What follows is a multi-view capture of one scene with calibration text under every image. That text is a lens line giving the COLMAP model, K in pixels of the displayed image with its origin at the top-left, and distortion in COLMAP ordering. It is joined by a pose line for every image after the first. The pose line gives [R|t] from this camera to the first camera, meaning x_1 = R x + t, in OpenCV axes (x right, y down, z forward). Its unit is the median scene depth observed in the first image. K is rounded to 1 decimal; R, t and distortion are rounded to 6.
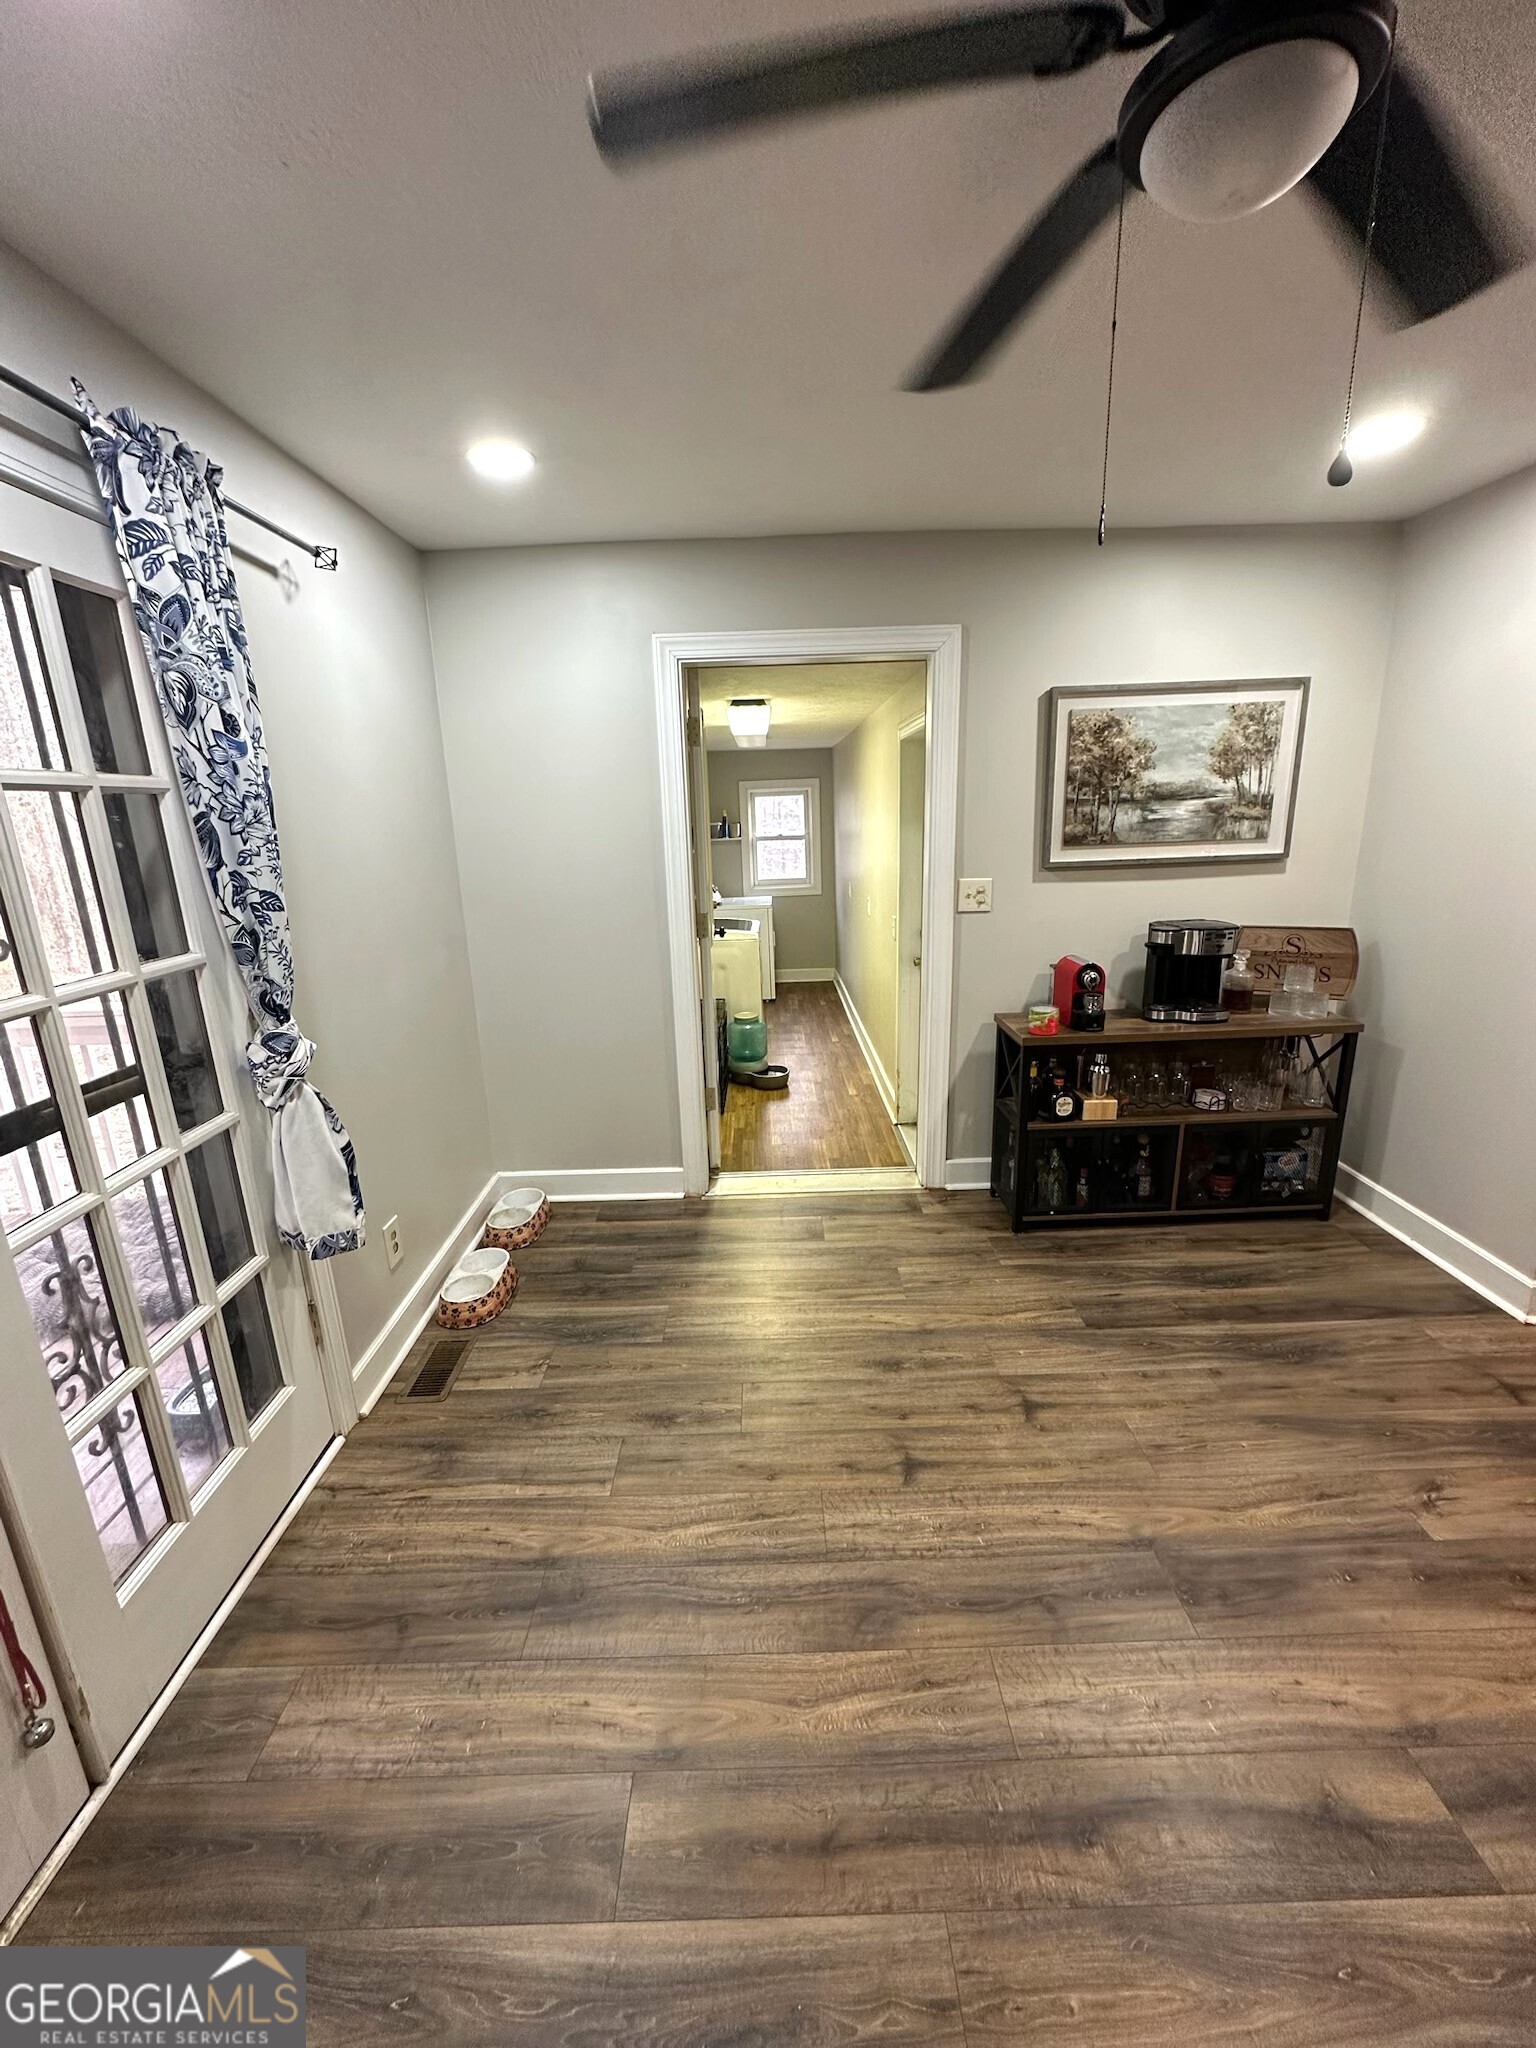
lens RADIAL K [[822.2, 0, 774.9], [0, 822.2, 1024.3], [0, 0, 1]] dist [0.000684, 0.000446]
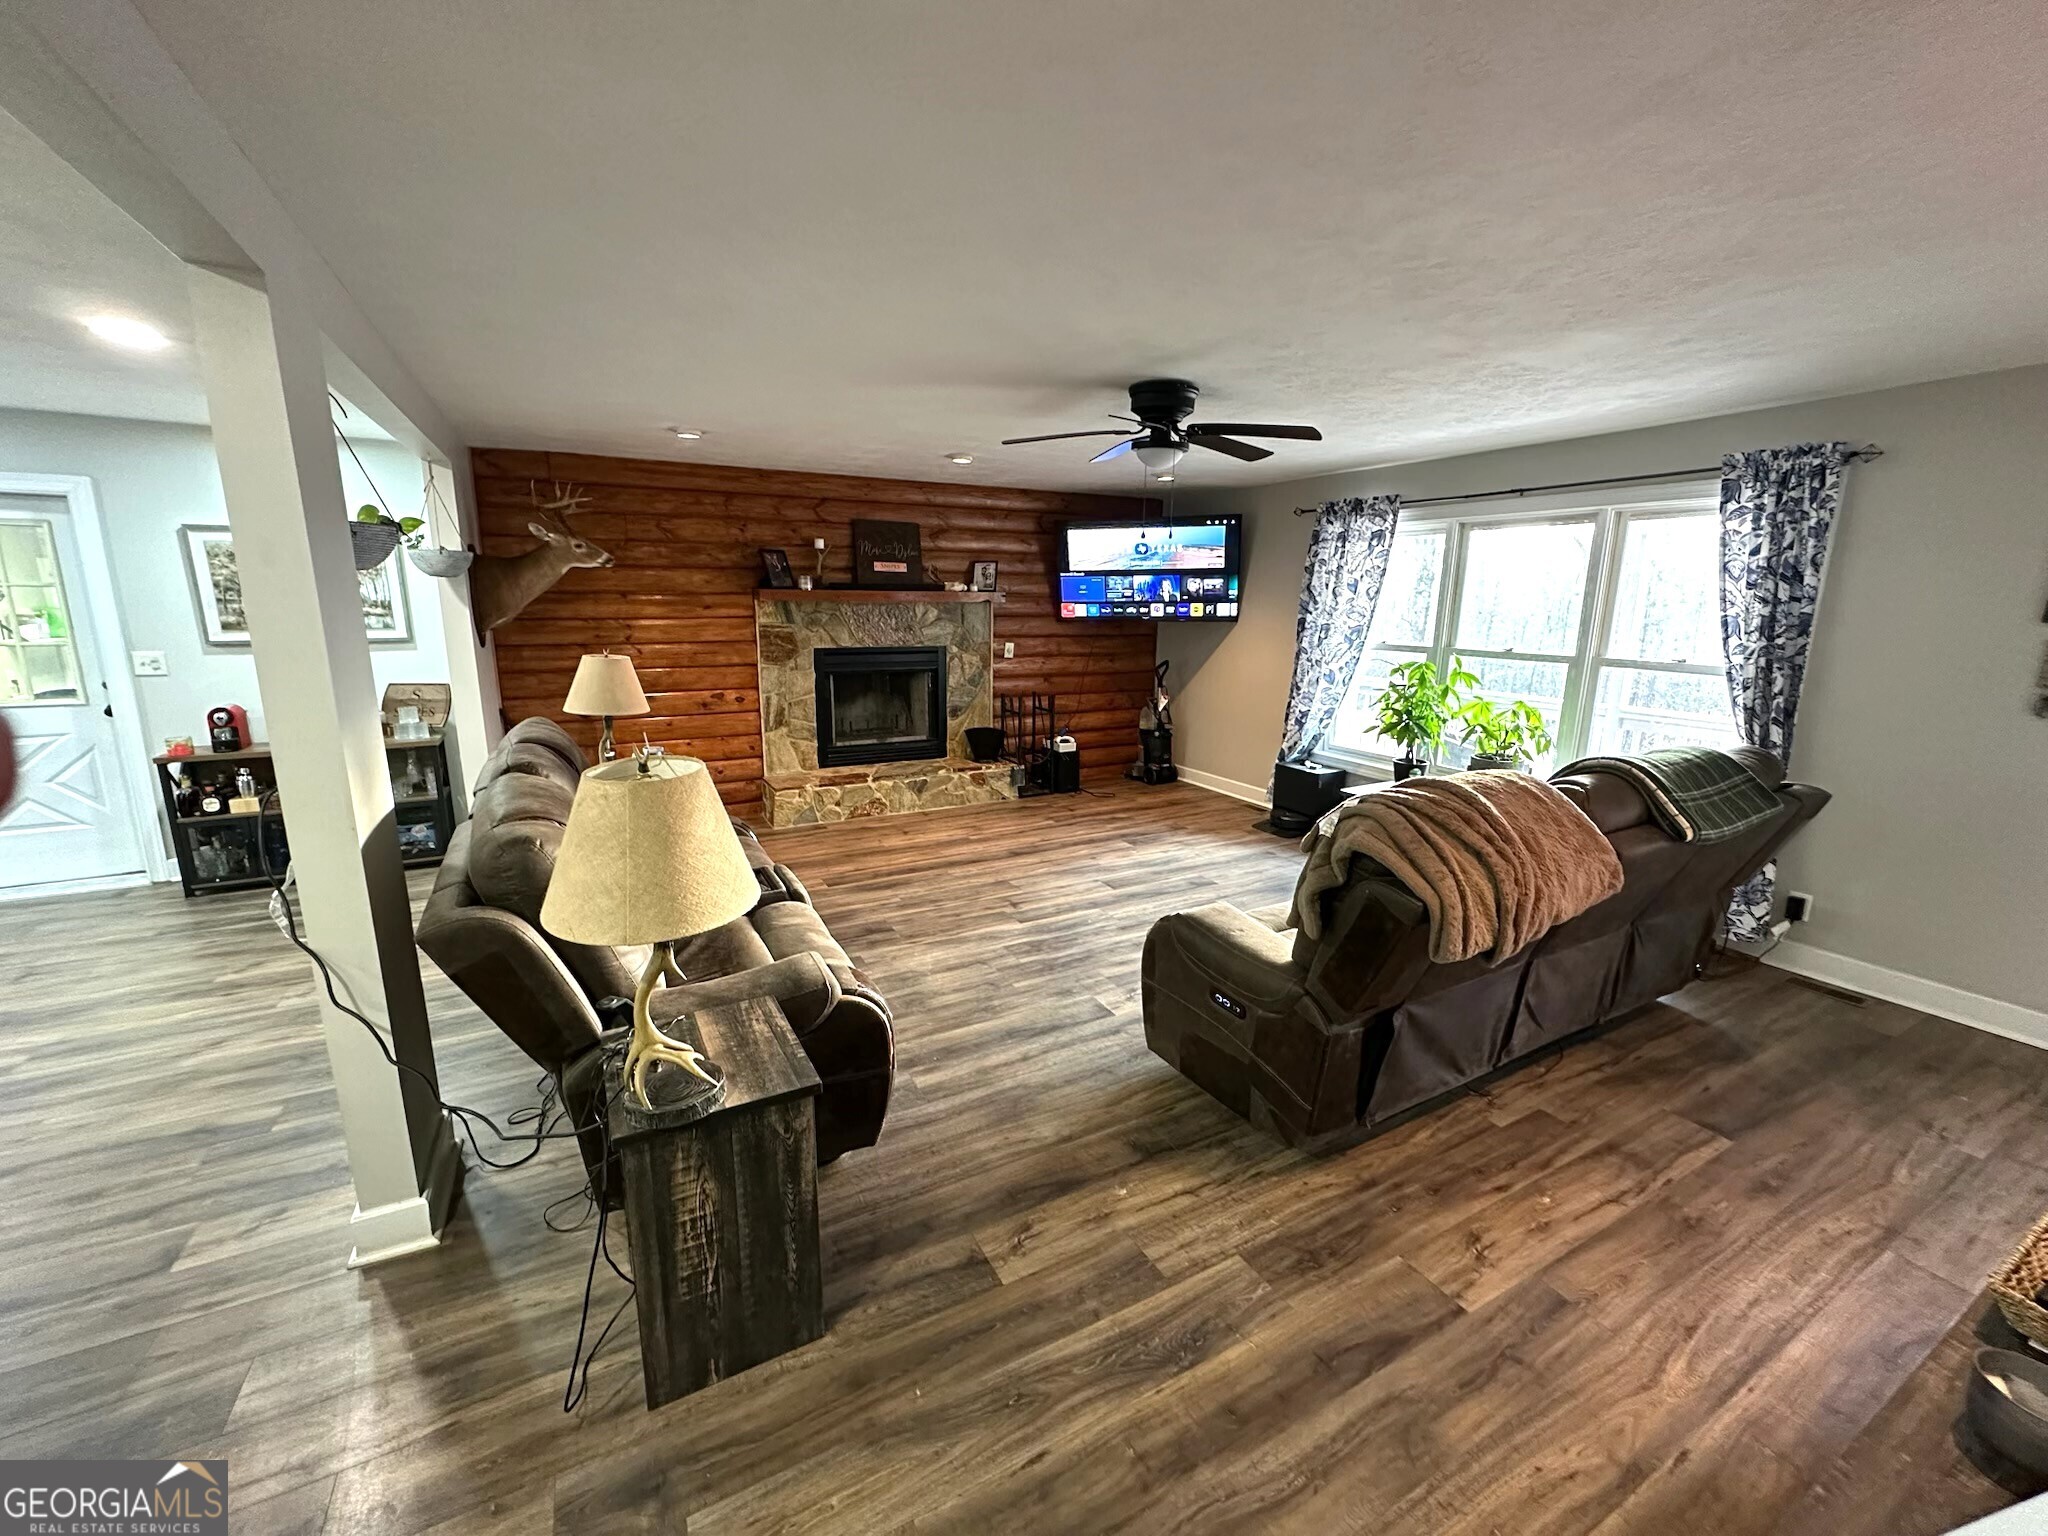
lens RADIAL K [[822.2, 0, 1018.7], [0, 822.2, 768.4], [0, 0, 1]] dist [0.000684, 0.000446]
pose [[0.890237, -0.056530, 0.451976, 0.966936], [0.082377, 0.995888, -0.037694, 0.207562], [-0.447986, 0.070789, 0.891233, -0.957815]]
